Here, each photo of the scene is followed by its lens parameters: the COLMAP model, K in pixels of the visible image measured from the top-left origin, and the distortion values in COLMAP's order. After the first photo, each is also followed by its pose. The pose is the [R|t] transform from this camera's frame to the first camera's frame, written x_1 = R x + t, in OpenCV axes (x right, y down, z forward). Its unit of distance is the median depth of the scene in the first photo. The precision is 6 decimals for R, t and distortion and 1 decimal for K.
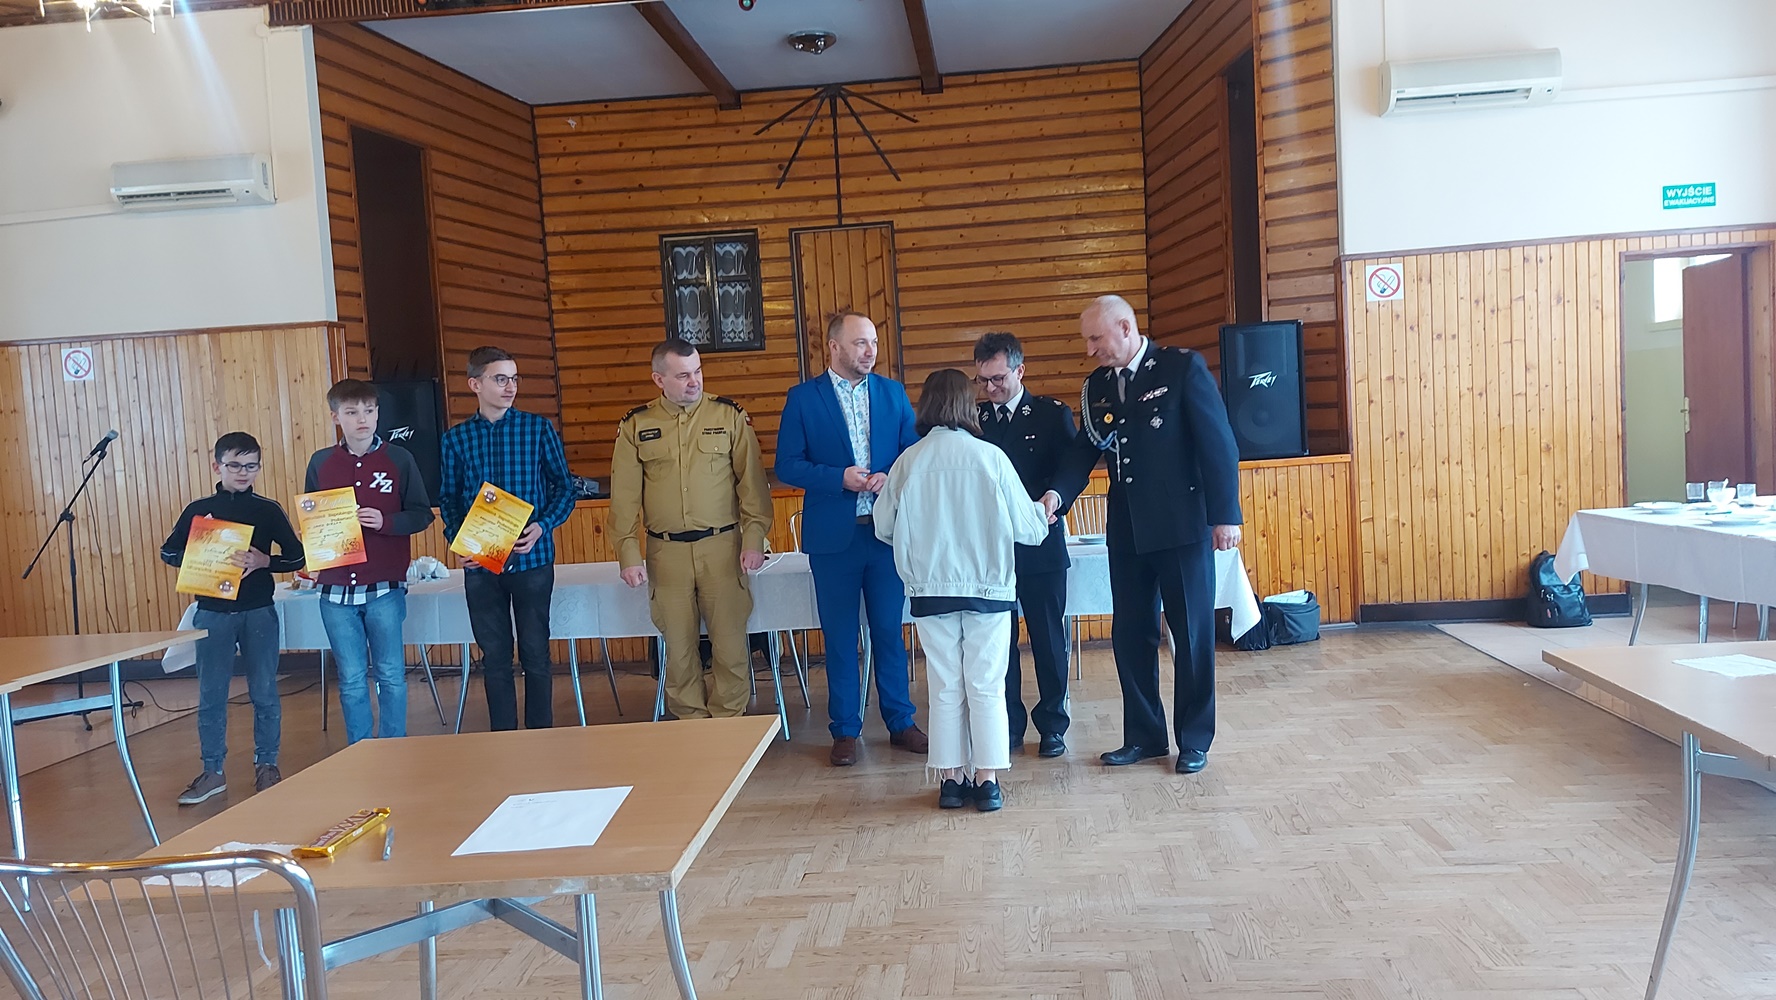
lens RADIAL K [[1279.1, 0, 888.4], [0, 1279.1, 503.9], [0, 0, 1]] dist [0.086444, -0.102481]
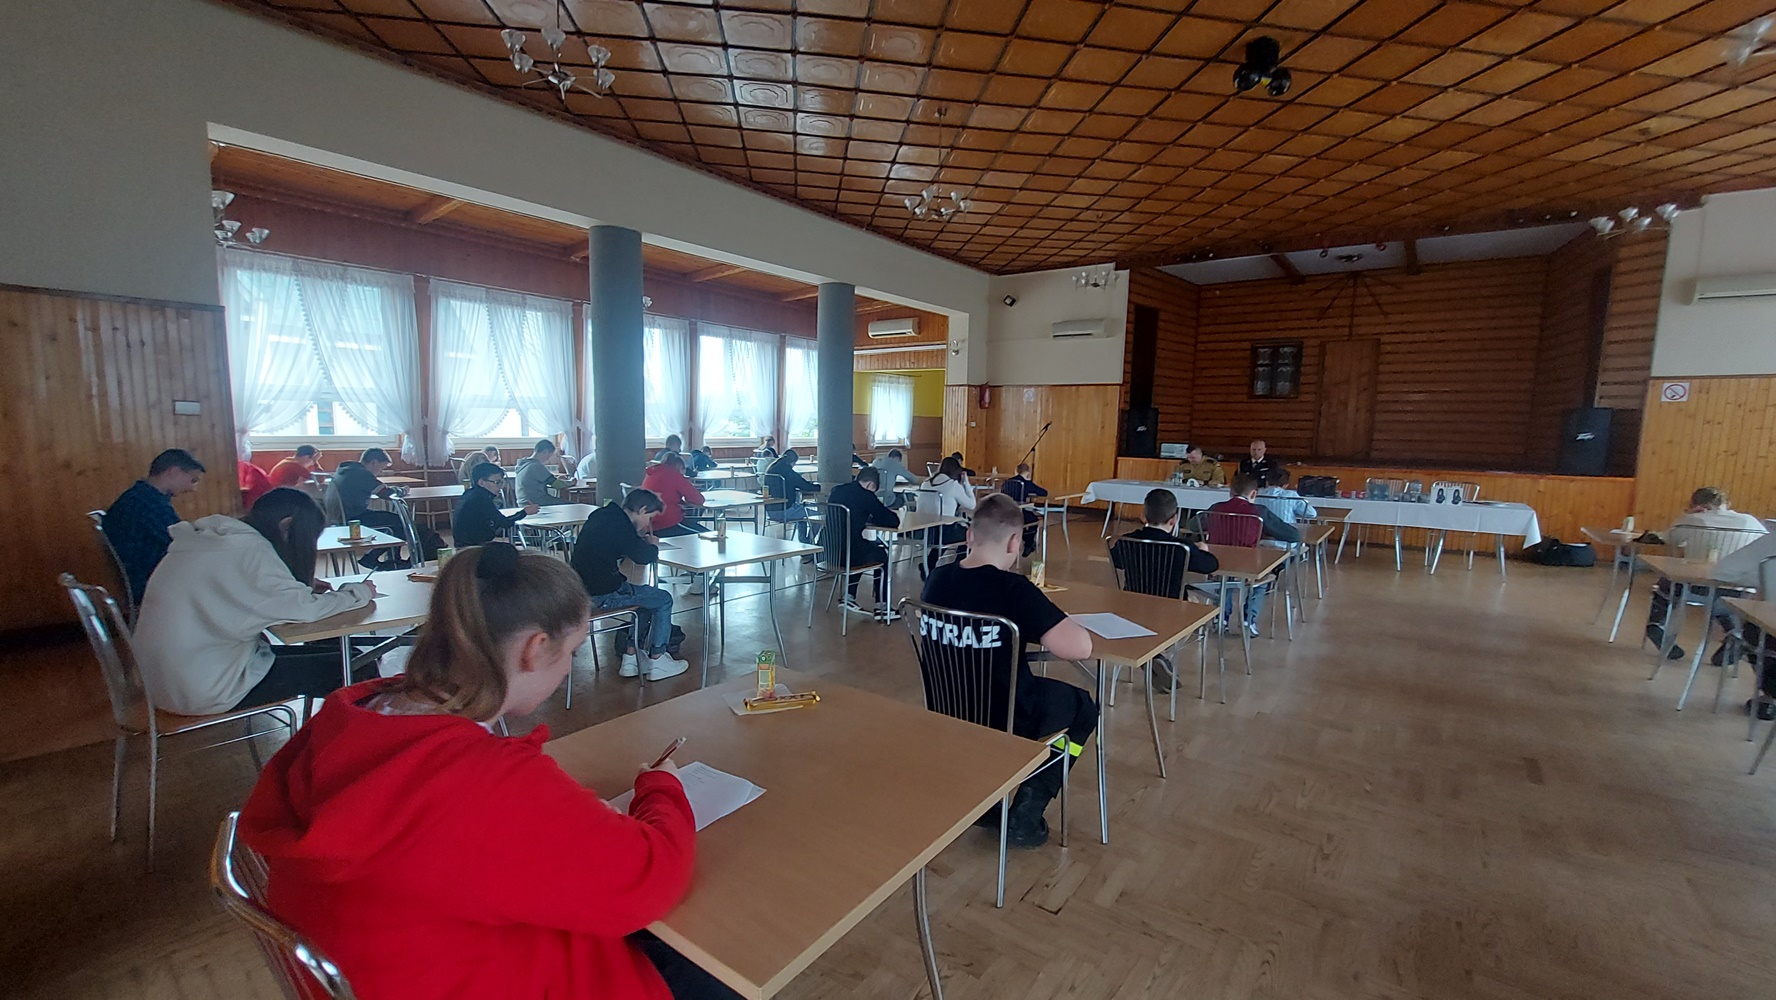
lens RADIAL K [[705.6, 0, 896.8], [0, 705.6, 526.6], [0, 0, 1]] dist [-0.028064, 0.002189]
pose [[0.843051, 0.145824, -0.517688, -0.038645], [-0.095221, 0.987805, 0.123182, 0.012471], [0.529338, -0.054554, 0.846655, -0.472422]]
